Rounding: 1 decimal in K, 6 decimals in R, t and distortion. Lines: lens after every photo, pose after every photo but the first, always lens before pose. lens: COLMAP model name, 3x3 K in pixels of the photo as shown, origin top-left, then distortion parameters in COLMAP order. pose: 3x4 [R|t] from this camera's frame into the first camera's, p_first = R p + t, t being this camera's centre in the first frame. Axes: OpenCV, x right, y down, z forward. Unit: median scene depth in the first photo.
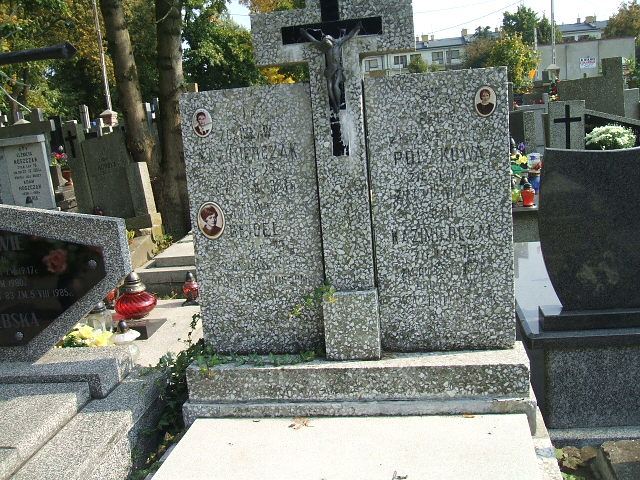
lens RADIAL K [[710.5, 0, 322.3], [0, 710.5, 261.4], [0, 0, 1]] dist [-0.163787, 0.204733]
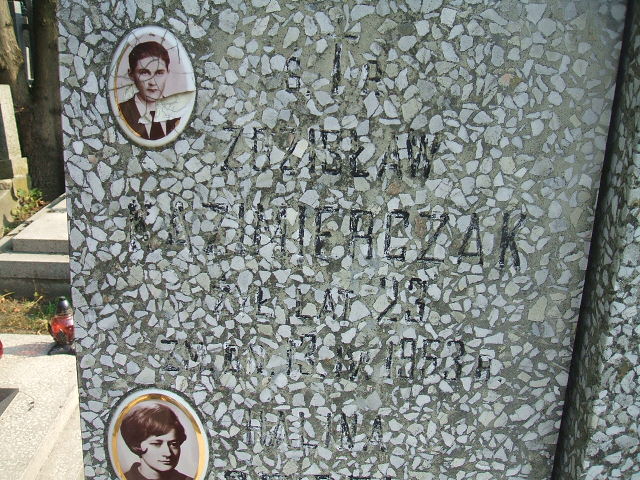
lens RADIAL K [[710.5, 0, 322.3], [0, 710.5, 261.4], [0, 0, 1]] dist [-0.163787, 0.204733]
pose [[0.982068, 0.070402, 0.174887, -0.148474], [-0.086529, 0.992499, 0.086359, -0.160888], [-0.167496, -0.099944, 0.980794, 0.737014]]
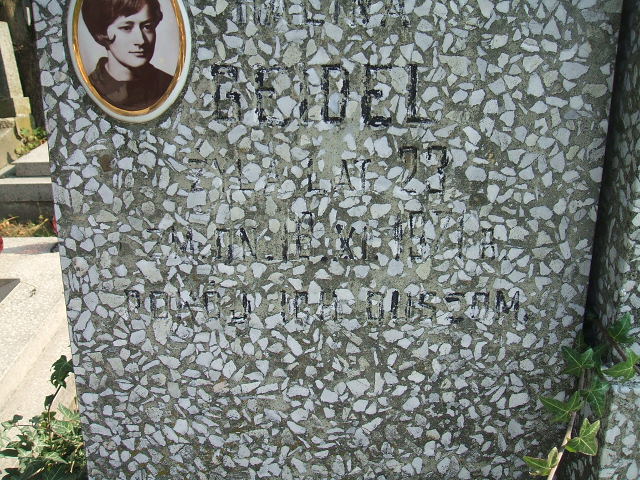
lens RADIAL K [[710.5, 0, 322.3], [0, 710.5, 261.4], [0, 0, 1]] dist [-0.163787, 0.204733]
pose [[0.987183, 0.027618, 0.157182, -0.130616], [-0.047656, 0.990989, 0.125182, -0.019096], [-0.152308, -0.131068, 0.979604, 0.772914]]
